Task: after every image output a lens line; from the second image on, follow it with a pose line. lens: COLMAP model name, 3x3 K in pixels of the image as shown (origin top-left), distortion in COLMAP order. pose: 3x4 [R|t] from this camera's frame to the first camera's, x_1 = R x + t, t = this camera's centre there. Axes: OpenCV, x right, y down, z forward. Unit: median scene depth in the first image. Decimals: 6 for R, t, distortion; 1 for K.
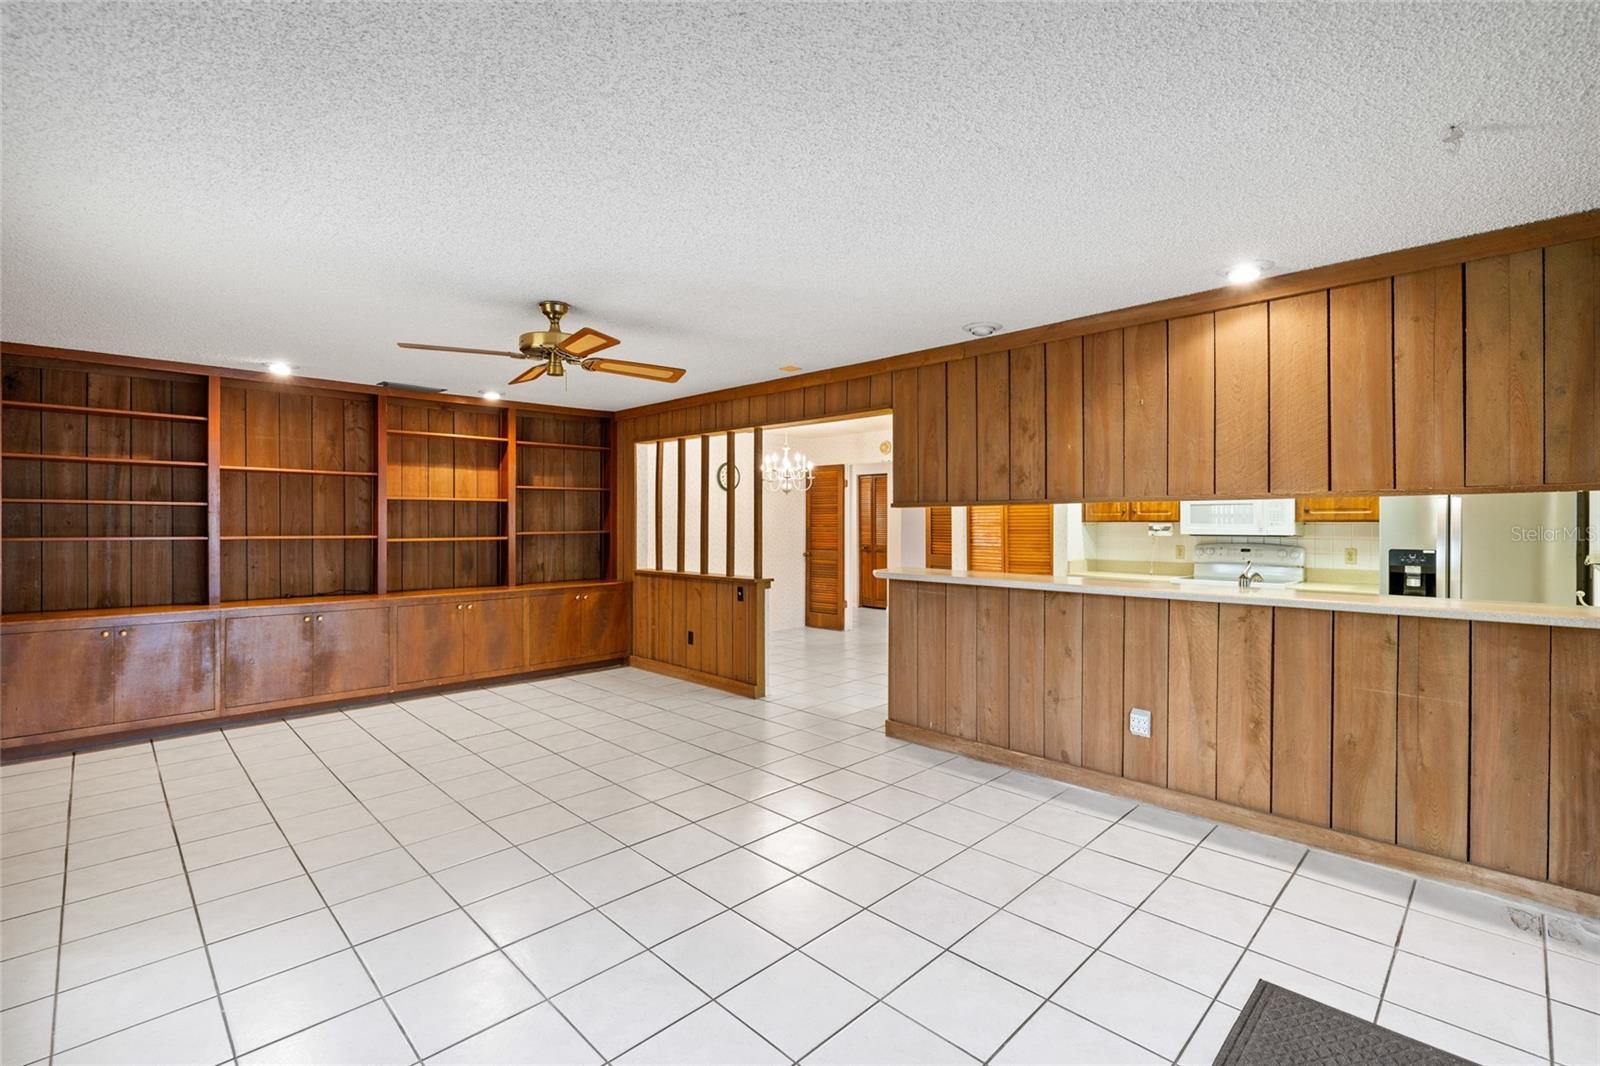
lens RADIAL K [[713.8, 0, 792.7], [0, 713.8, 528.4], [0, 0, 1]] dist [-0.009671, 0.002123]
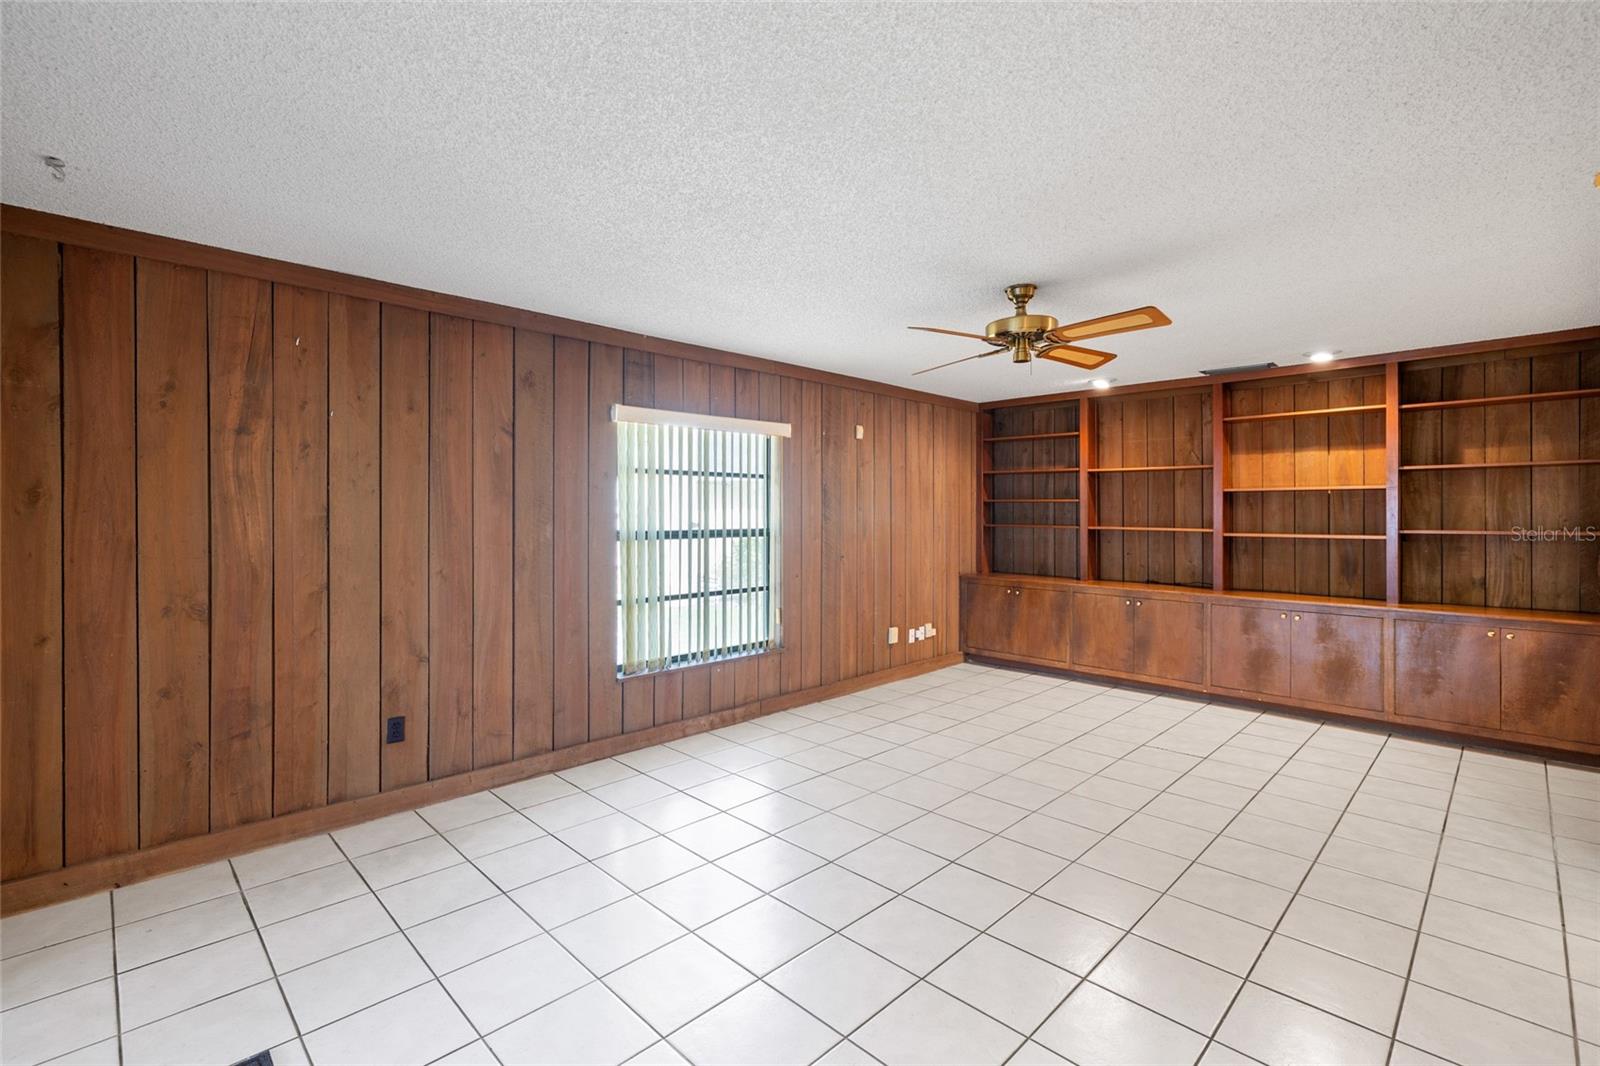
lens RADIAL K [[713.8, 0, 787.7], [0, 713.8, 508.6], [0, 0, 1]] dist [-0.009671, 0.002123]
pose [[-0.003303, -0.006771, -0.999972, 0.416355], [-0.013061, 0.999892, -0.006727, -0.004195], [0.999909, 0.013038, -0.003391, 0.456960]]
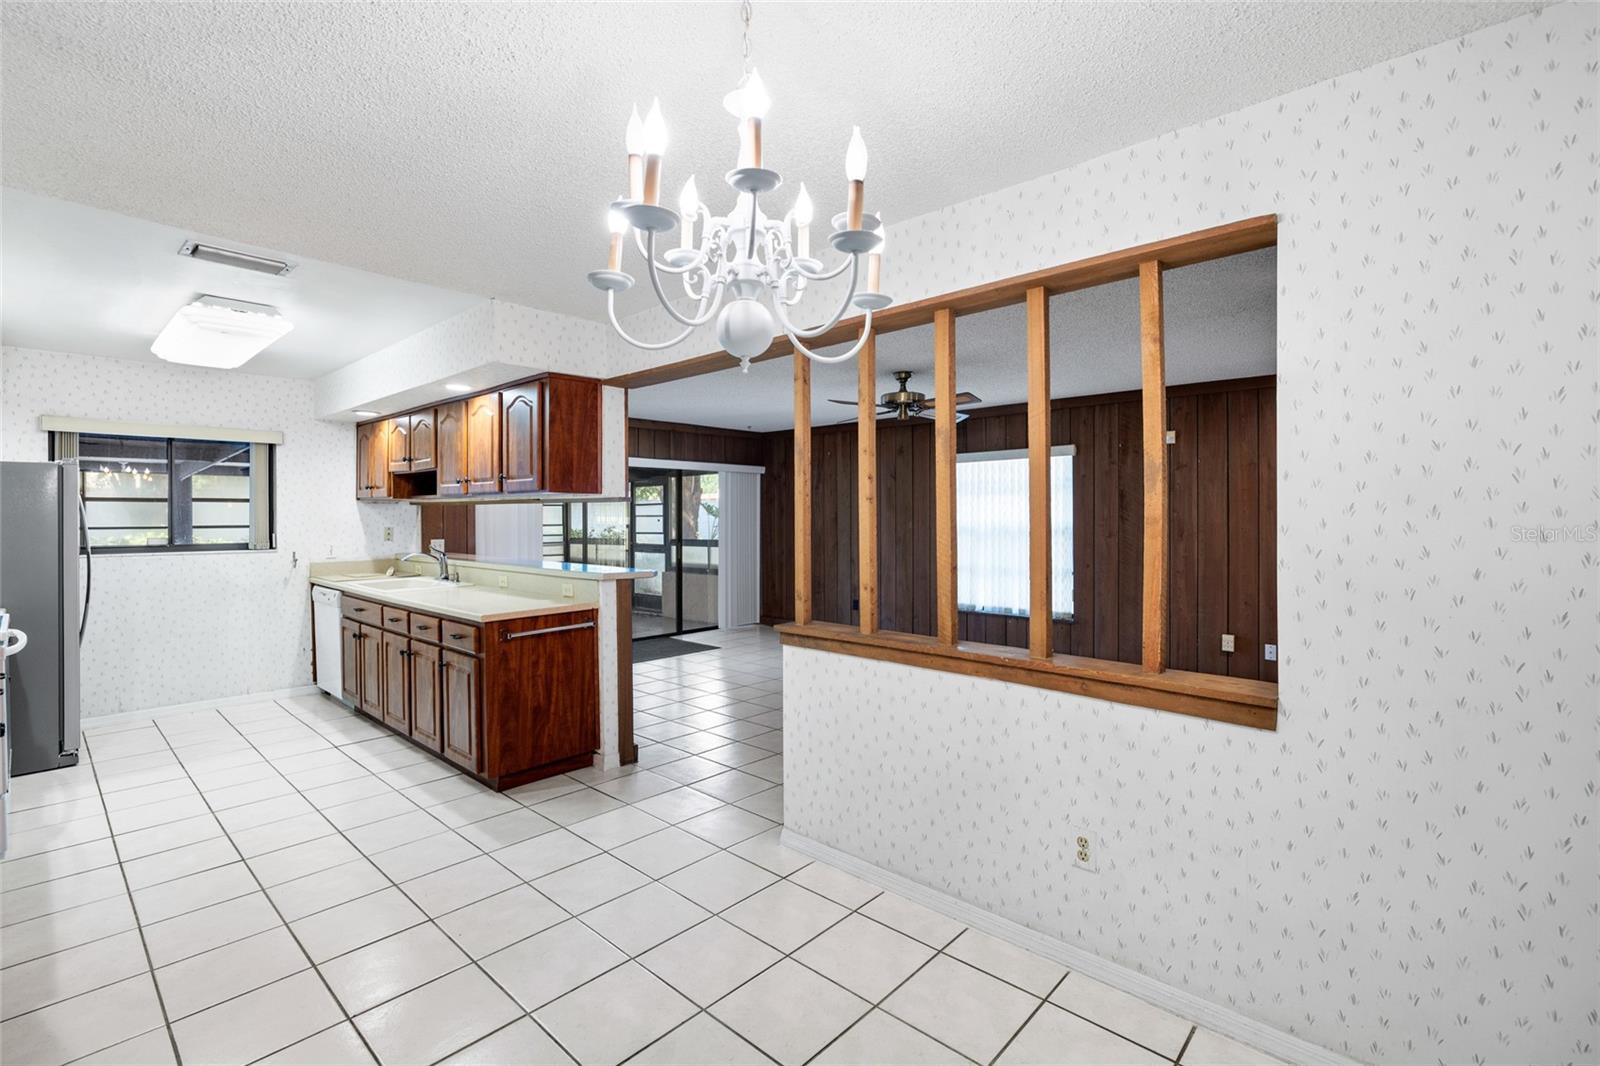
lens RADIAL K [[713.8, 0, 798.1], [0, 713.8, 517.8], [0, 0, 1]] dist [-0.009671, 0.002123]
pose [[-0.998714, 0.003468, -0.050574, -0.019142], [0.002711, 0.999883, 0.015026, -0.019729], [0.050620, 0.014869, -0.998607, 1.660950]]
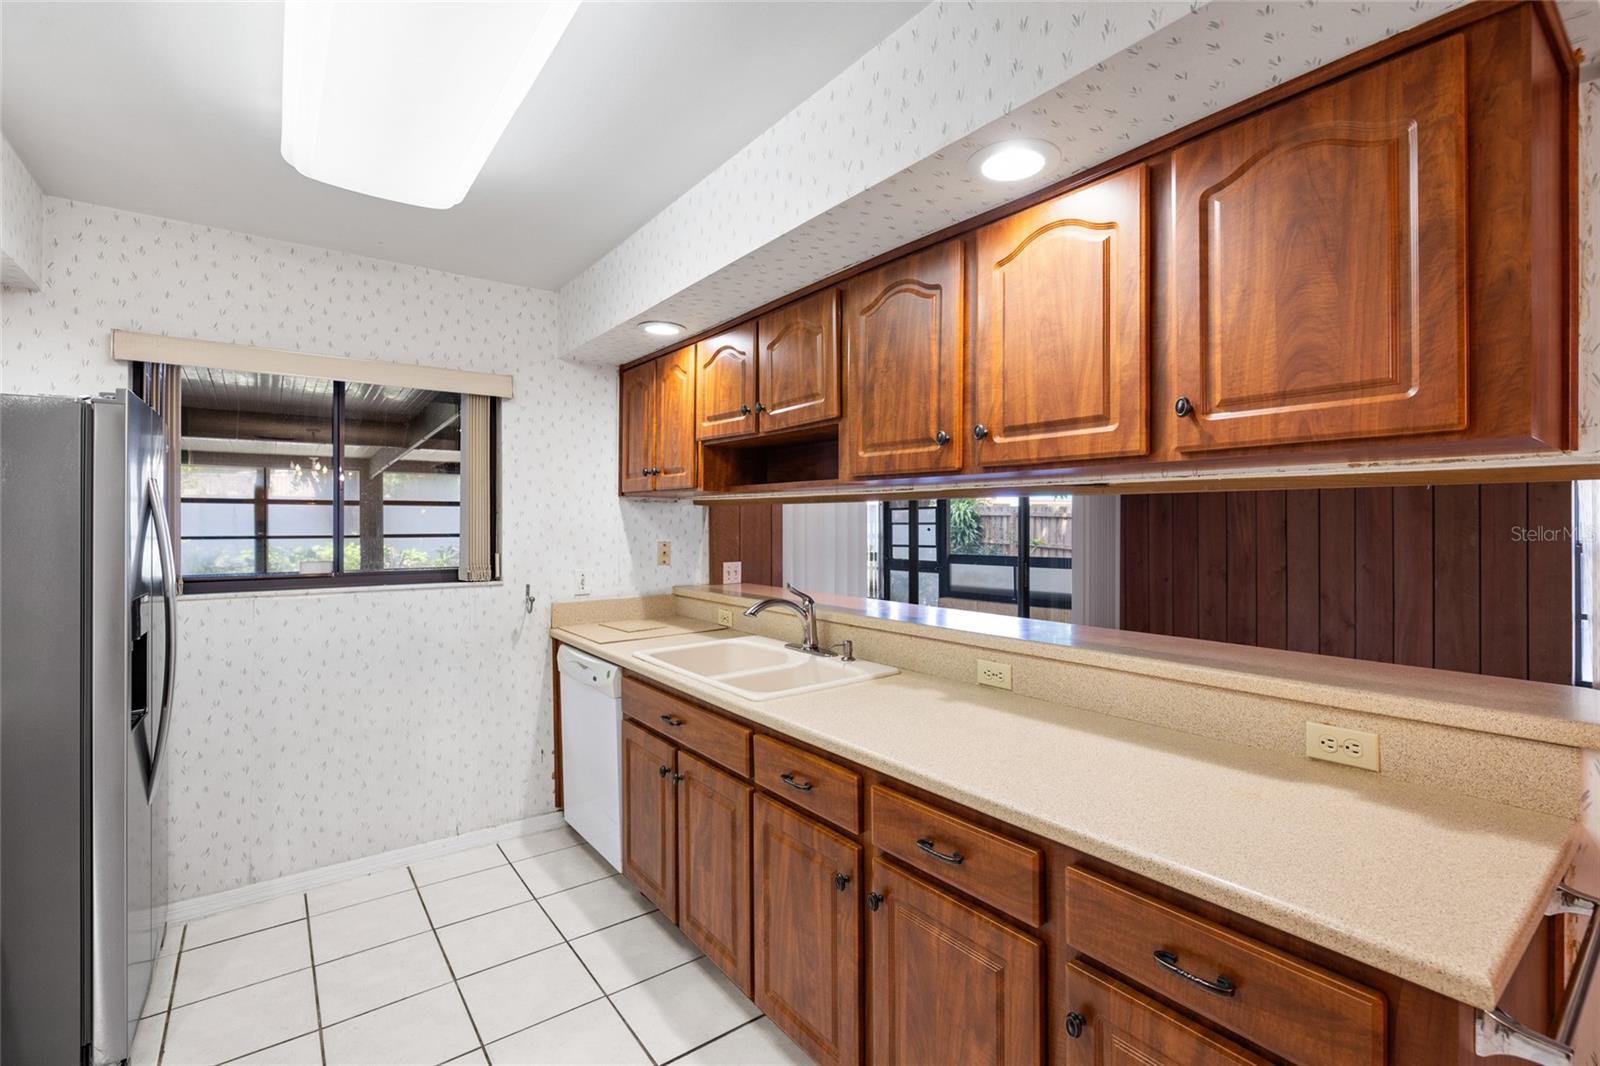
lens RADIAL K [[713.8, 0, 803.1], [0, 713.8, 523.3], [0, 0, 1]] dist [-0.009671, 0.002123]
pose [[-0.991390, 0.001204, 0.130940, 0.357953], [0.002801, 0.999924, 0.012019, -0.014739], [-0.130916, 0.012282, -0.991317, 1.149056]]
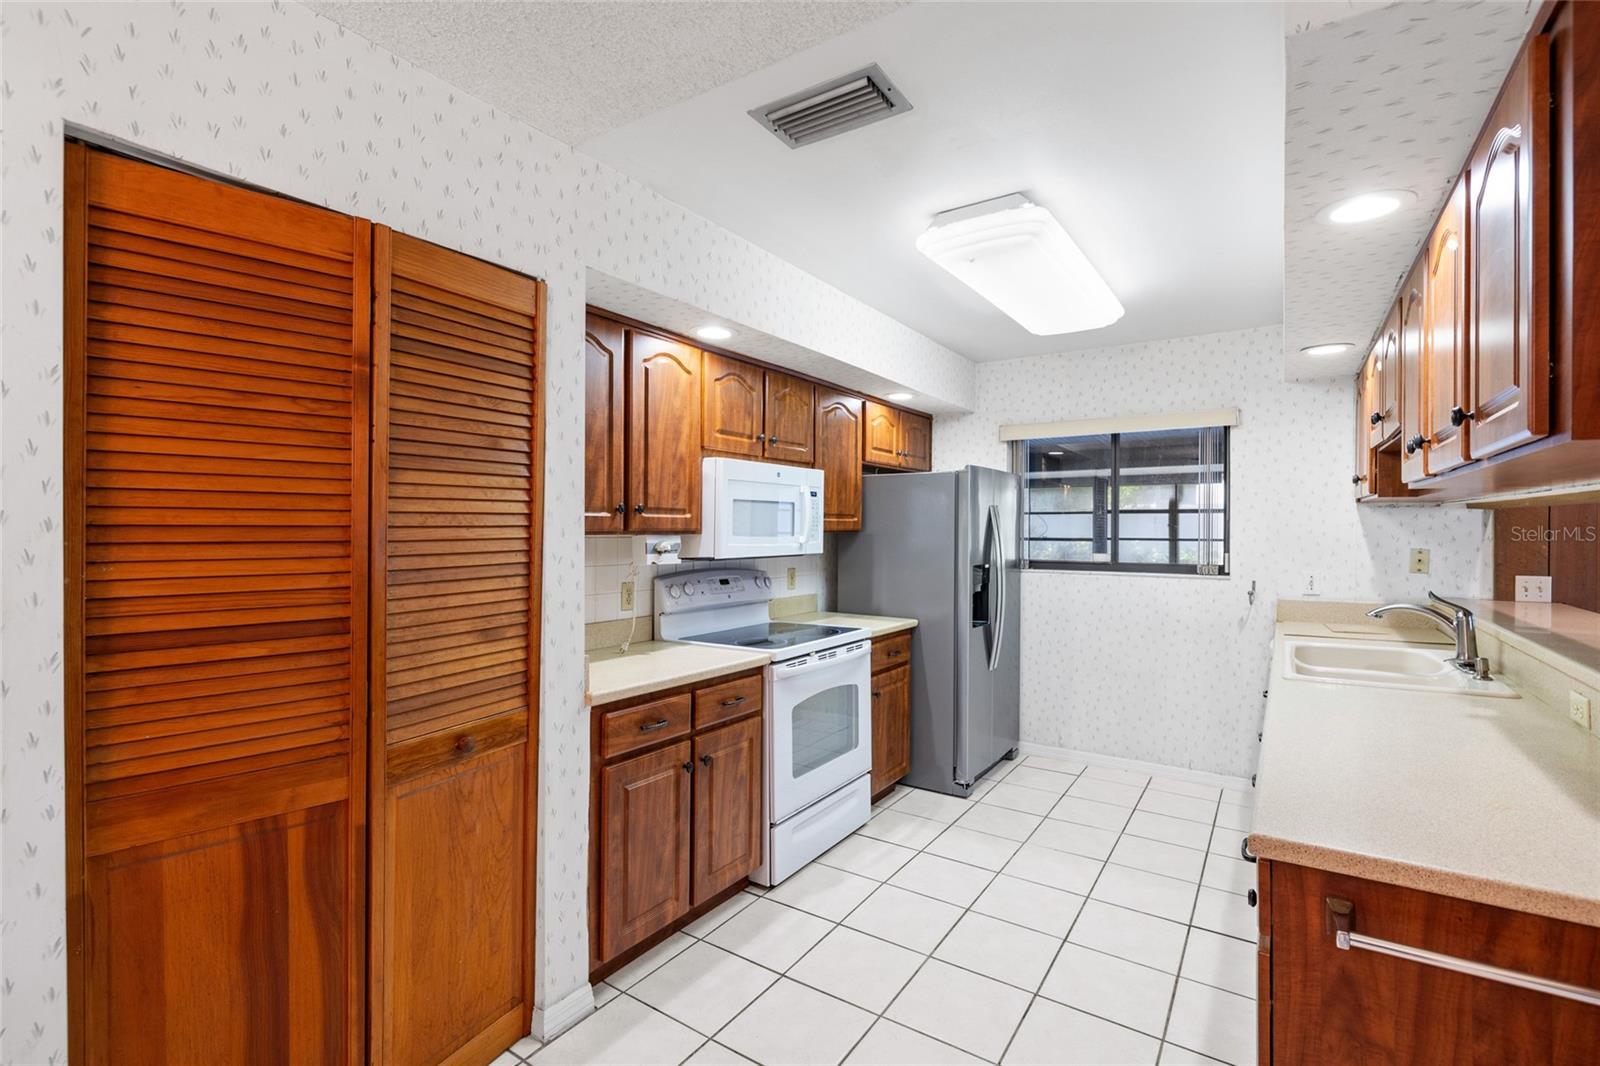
lens RADIAL K [[713.8, 0, 801.2], [0, 713.8, 529.3], [0, 0, 1]] dist [-0.009671, 0.002123]
pose [[-0.197171, -0.001170, 0.980369, 0.058846], [0.010055, 0.999944, 0.003215, -0.014614], [-0.980318, 0.010492, -0.197148, 1.163060]]
